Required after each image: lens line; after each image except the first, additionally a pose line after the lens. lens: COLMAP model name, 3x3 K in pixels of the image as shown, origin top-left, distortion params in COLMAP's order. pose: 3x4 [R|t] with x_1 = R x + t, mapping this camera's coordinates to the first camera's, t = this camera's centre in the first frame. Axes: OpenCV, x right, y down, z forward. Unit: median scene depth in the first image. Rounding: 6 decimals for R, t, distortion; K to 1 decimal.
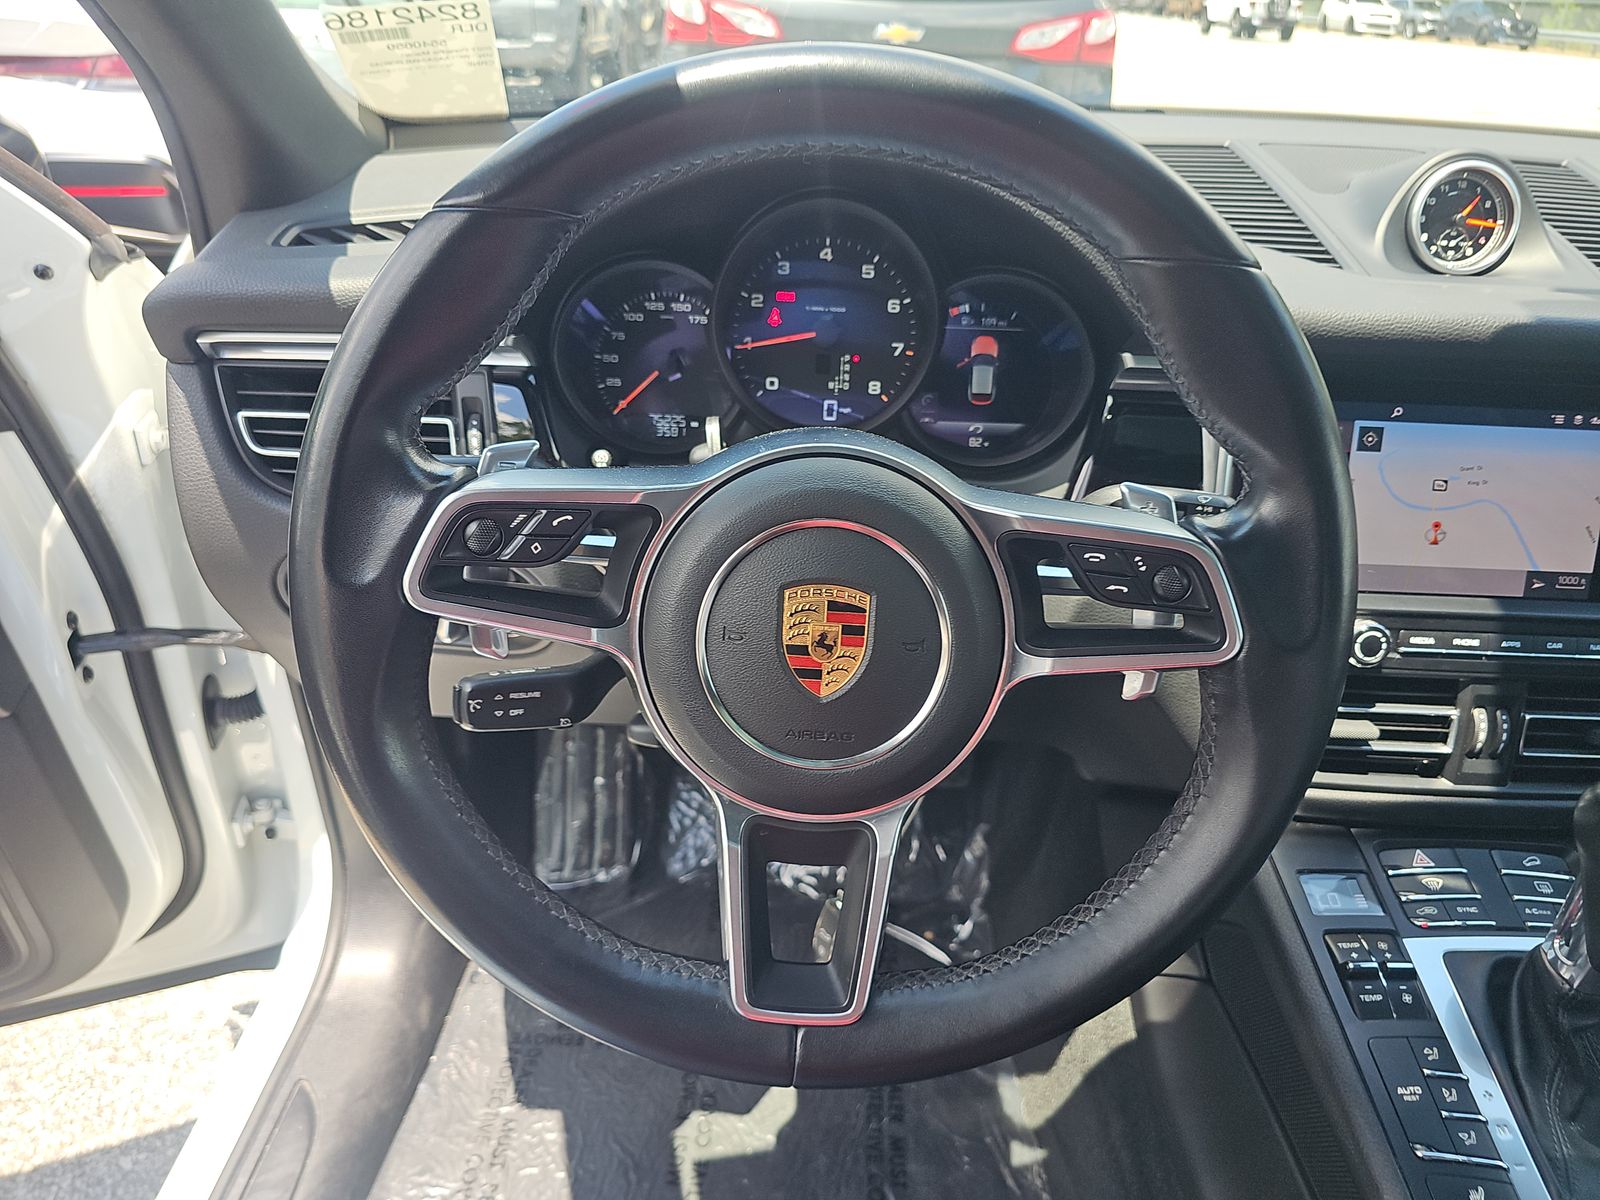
lens RADIAL K [[1126.3, 0, 800.0], [0, 1126.3, 600.0], [0, 0, 1]] dist [0.060364, -0.058622]
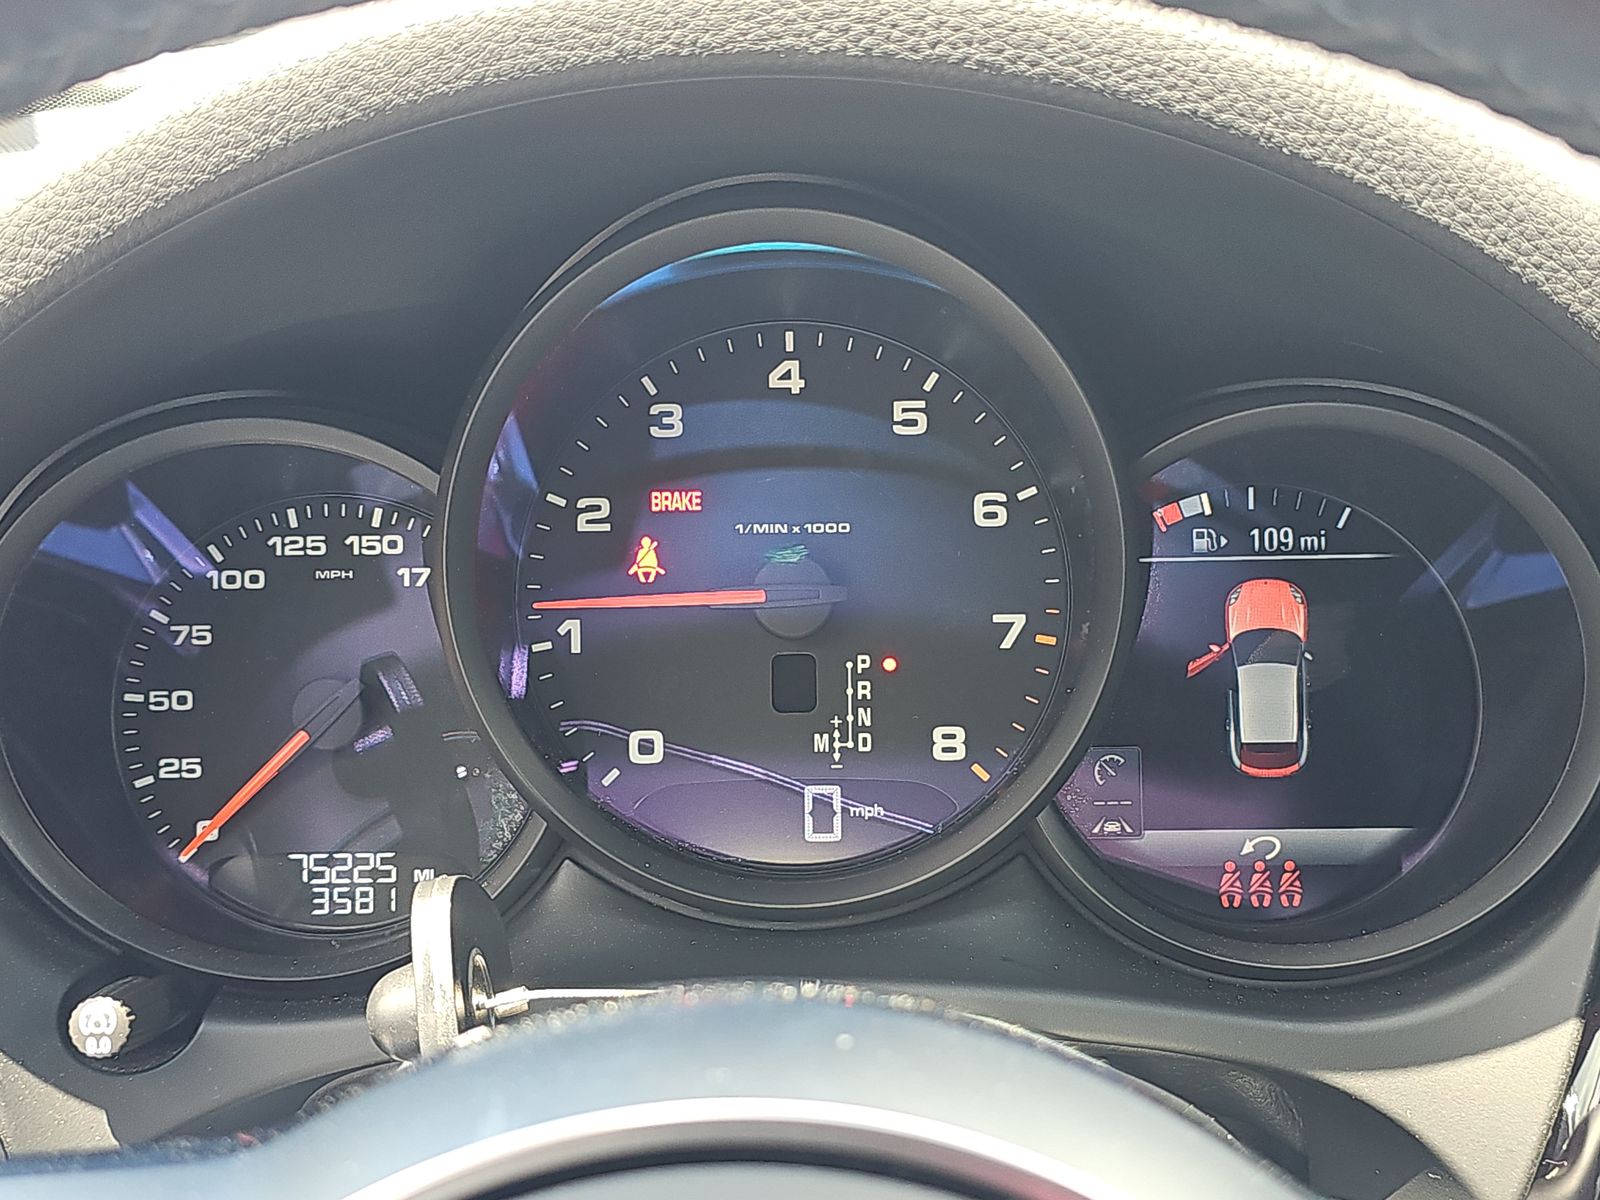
lens RADIAL K [[1126.3, 0, 800.0], [0, 1126.3, 600.0], [0, 0, 1]] dist [0.060364, -0.058622]
pose [[0.996975, -0.048830, -0.060471, 0.044025], [0.037398, 0.983408, -0.177511, -0.172022], [0.068135, 0.174713, 0.982259, 0.656013]]
